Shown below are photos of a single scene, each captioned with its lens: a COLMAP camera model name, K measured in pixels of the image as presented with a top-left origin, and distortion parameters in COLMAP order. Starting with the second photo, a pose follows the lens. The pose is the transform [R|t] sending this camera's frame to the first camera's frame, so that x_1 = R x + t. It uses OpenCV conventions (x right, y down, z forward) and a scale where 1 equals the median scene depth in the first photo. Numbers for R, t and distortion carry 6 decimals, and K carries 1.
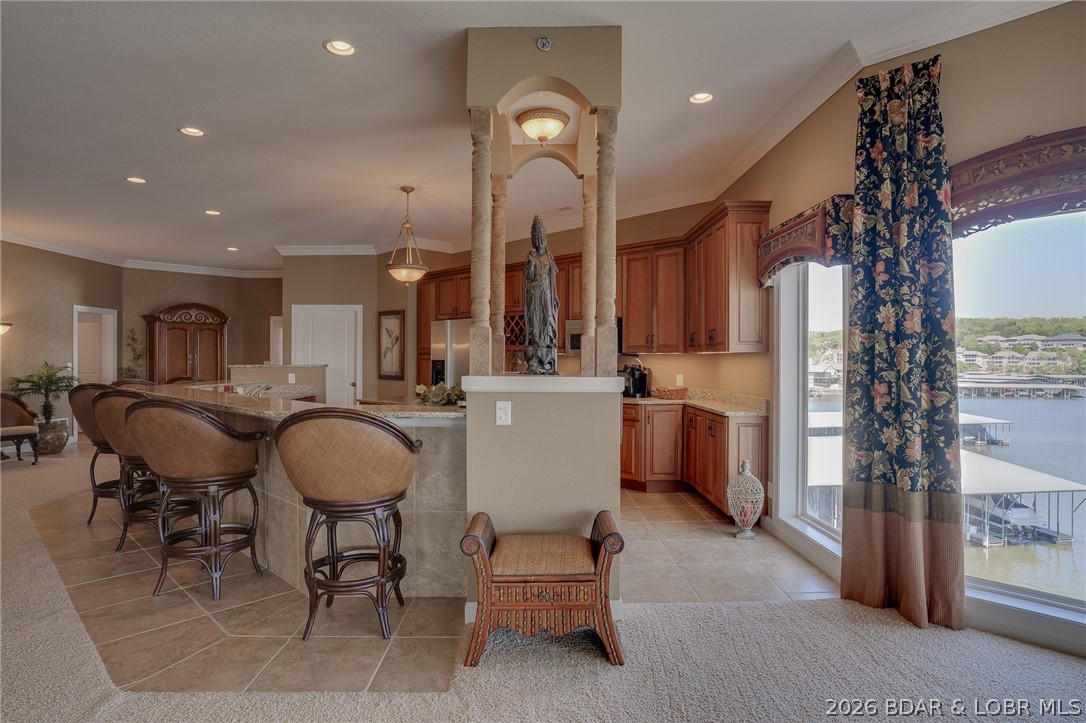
lens RADIAL K [[593.4, 0, 541.8], [0, 593.4, 359.9], [0, 0, 1]] dist [-0.054245, 0.036553]
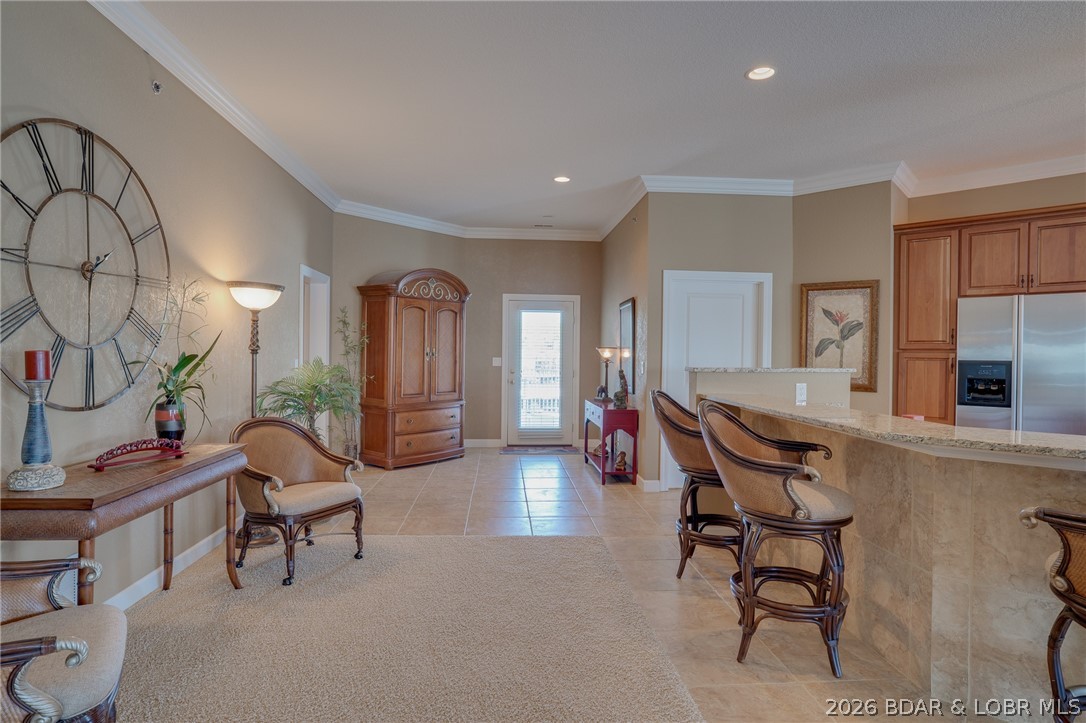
lens RADIAL K [[593.4, 0, 541.8], [0, 593.4, 359.9], [0, 0, 1]] dist [-0.054245, 0.036553]
pose [[0.998284, 0.008054, 0.058009, -1.514458], [-0.008578, 0.999925, 0.008797, -0.004740], [-0.057934, -0.009279, 0.998277, 0.954863]]
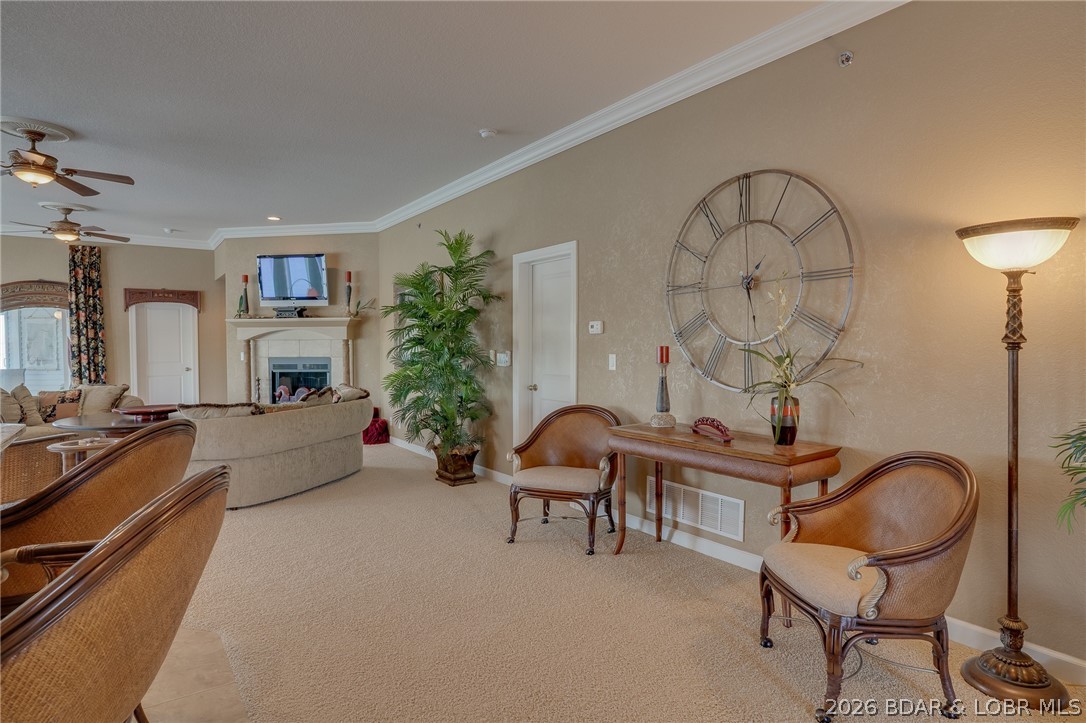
lens RADIAL K [[610.8, 0, 543.0], [0, 610.8, 361.5], [0, 0, 1]] dist [-0.054790, 0.037226]
pose [[-0.828075, 0.015889, -0.560391, -1.222429], [0.000604, 0.999623, 0.027450, -0.007657], [0.560616, 0.022392, -0.827773, 2.375834]]
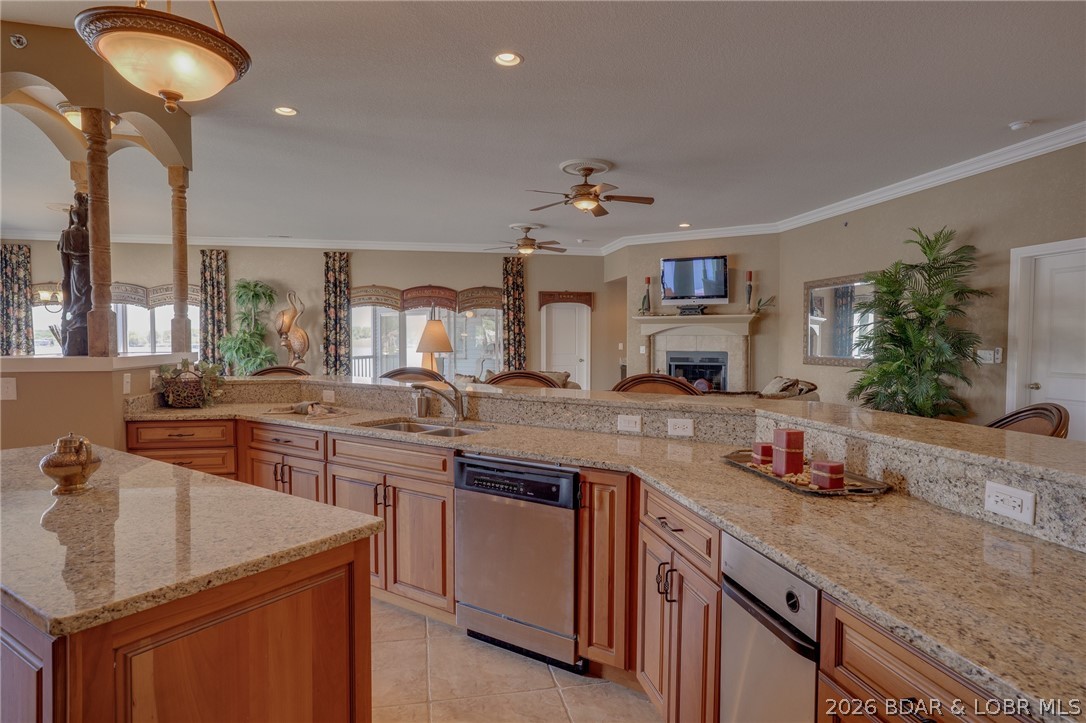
lens RADIAL K [[601.6, 0, 543.3], [0, 601.6, 360.0], [0, 0, 1]] dist [-0.053172, 0.039346]
pose [[-0.981984, 0.001917, -0.188956, -0.611657], [-0.004609, 0.999408, 0.034092, -0.006484], [0.188909, 0.034348, -0.981394, 2.261762]]
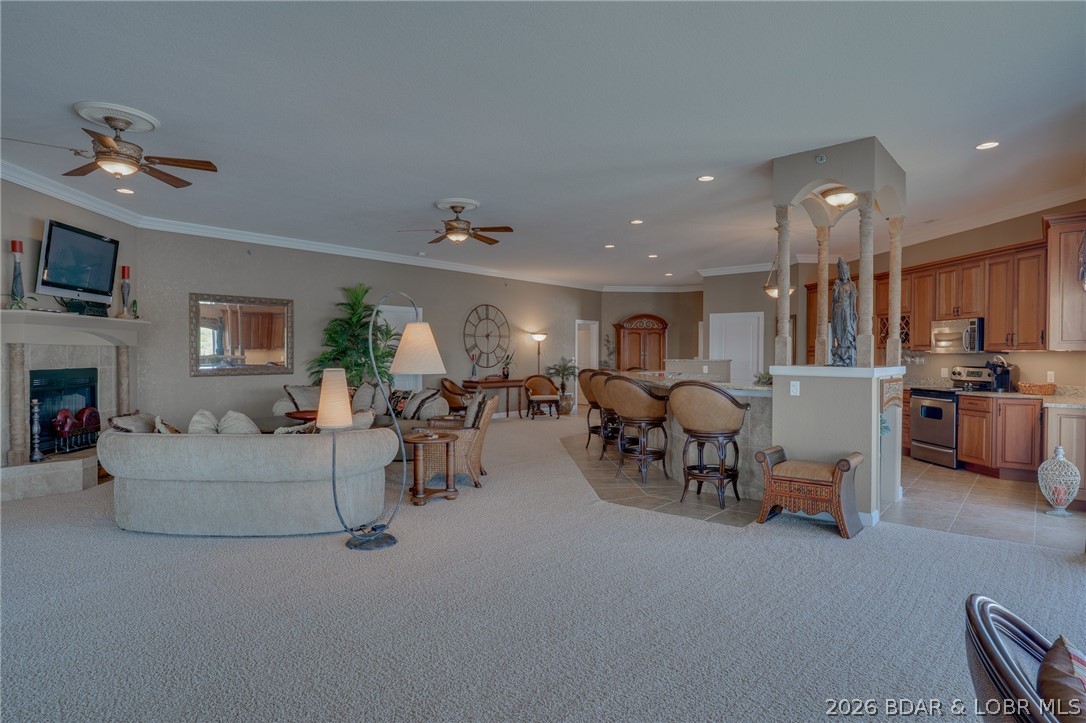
lens RADIAL K [[593.4, 0, 541.8], [0, 593.4, 359.9], [0, 0, 1]] dist [-0.054245, 0.036553]
pose [[0.750420, 0.007348, -0.660920, 0.418925], [-0.002817, 0.999965, 0.007919, -0.000987], [0.660955, -0.004080, 0.750414, -0.599820]]
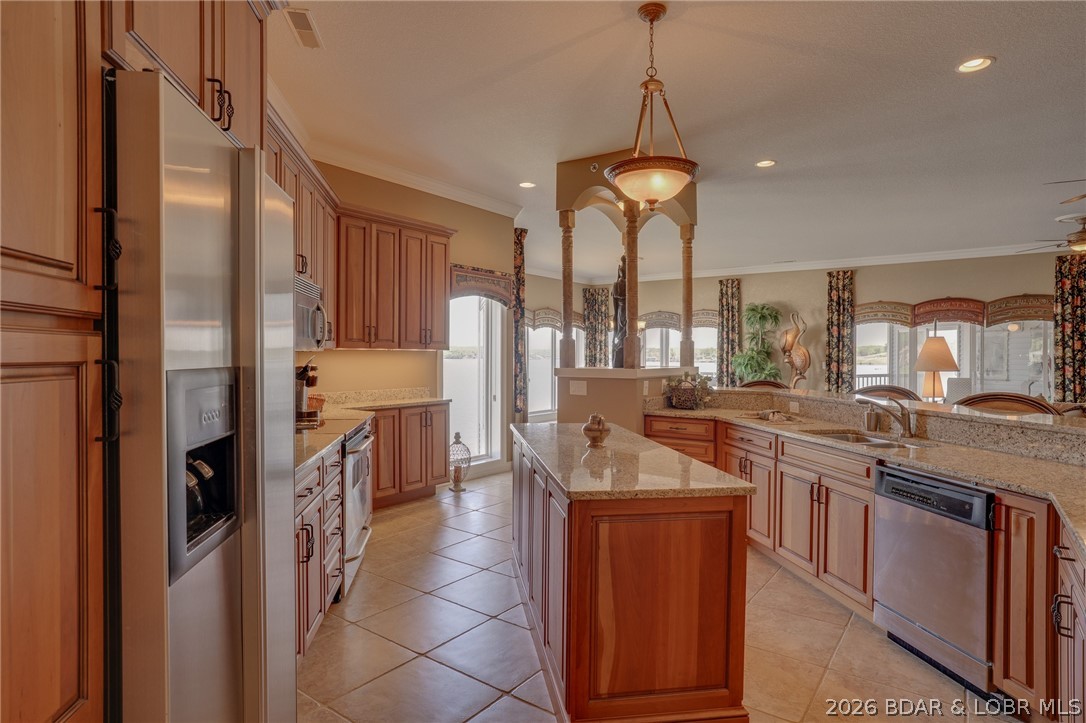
lens RADIAL K [[601.6, 0, 543.3], [0, 601.6, 360.0], [0, 0, 1]] dist [-0.053172, 0.039346]
pose [[-0.800307, -0.010865, 0.599493, -0.764920], [-0.005871, 0.999930, 0.010285, -0.009171], [-0.599562, 0.004712, -0.800314, 2.429744]]
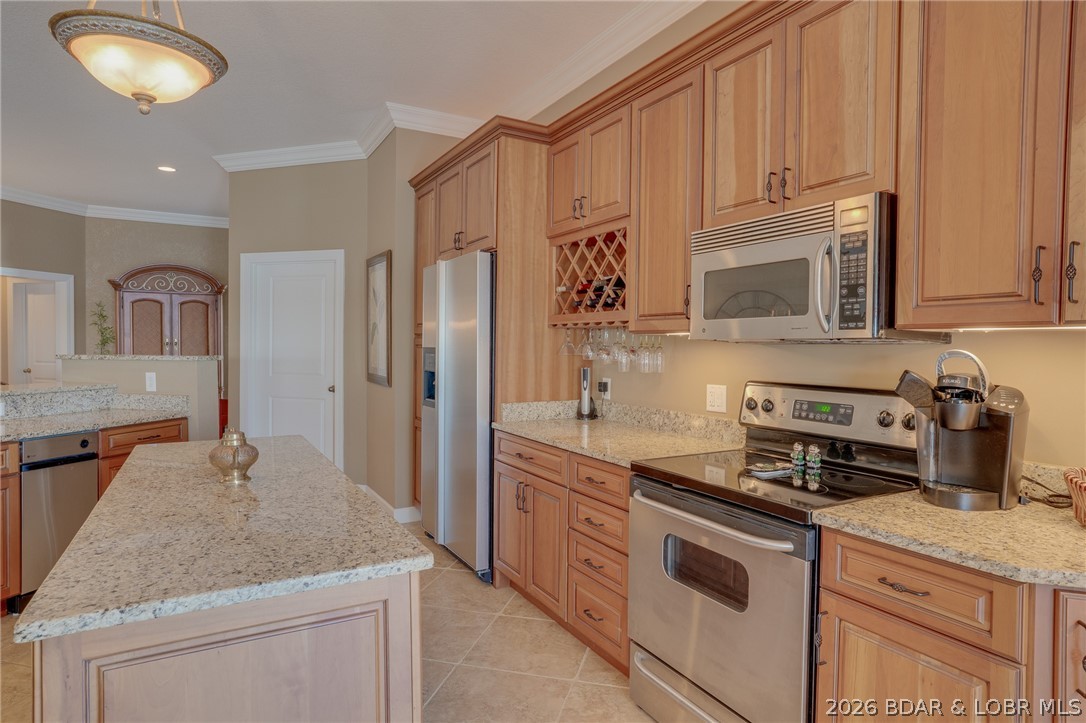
lens RADIAL K [[610.8, 0, 543.0], [0, 610.8, 361.5], [0, 0, 1]] dist [-0.054790, 0.037226]
pose [[0.960378, 0.013017, -0.278395, 0.108264], [-0.005857, 0.999631, 0.026536, -0.005252], [0.278638, -0.023854, 0.960100, 1.261183]]
